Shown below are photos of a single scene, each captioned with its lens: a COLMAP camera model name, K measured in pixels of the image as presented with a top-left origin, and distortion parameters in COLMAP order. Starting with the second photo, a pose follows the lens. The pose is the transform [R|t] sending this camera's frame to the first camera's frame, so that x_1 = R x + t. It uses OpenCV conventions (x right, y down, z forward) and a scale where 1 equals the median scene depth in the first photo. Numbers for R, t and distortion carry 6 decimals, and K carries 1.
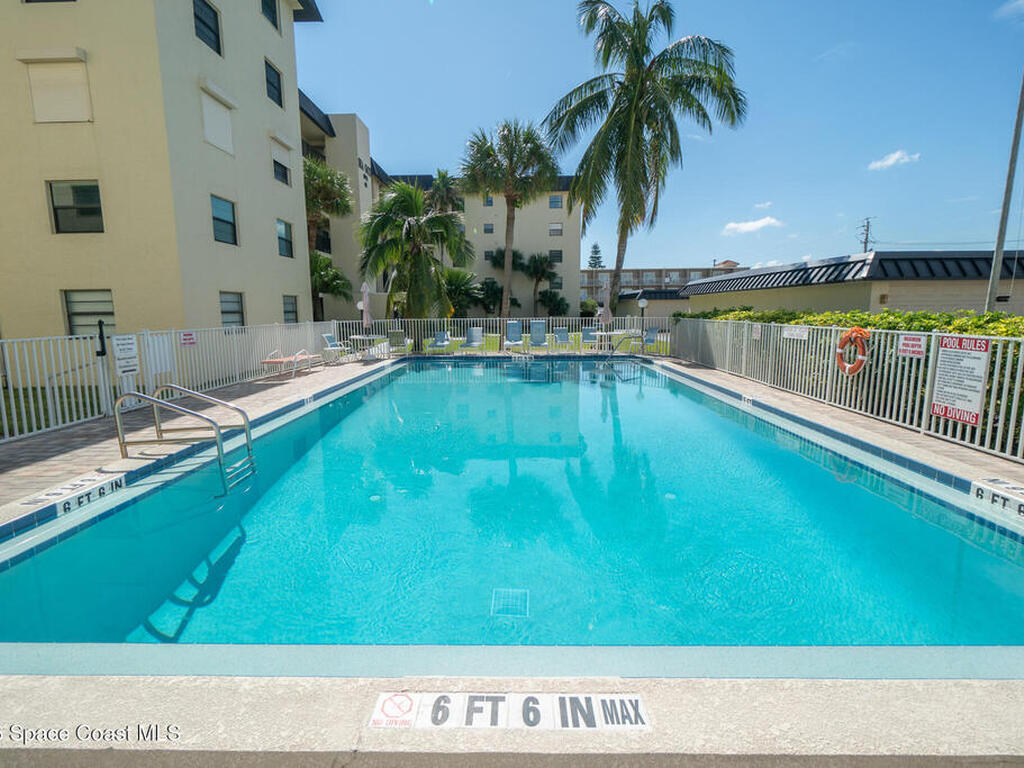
lens RADIAL K [[501.4, 0, 507.9], [0, 501.4, 380.8], [0, 0, 1]] dist [-0.004562, -0.000699]
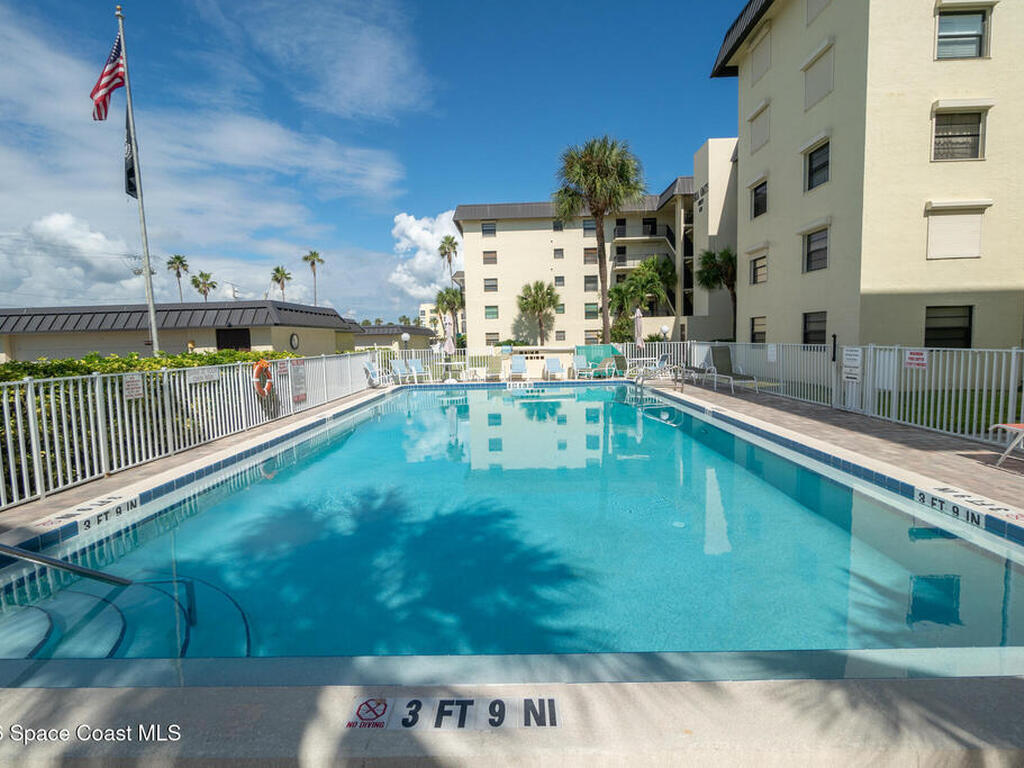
lens RADIAL K [[501.4, 0, 507.9], [0, 501.4, 380.8], [0, 0, 1]] dist [-0.004562, -0.000699]
pose [[-0.999402, 0.031982, 0.013156, 0.026175], [0.034105, 0.974498, 0.221791, -0.277760], [-0.005727, 0.222107, -0.975005, 1.988881]]
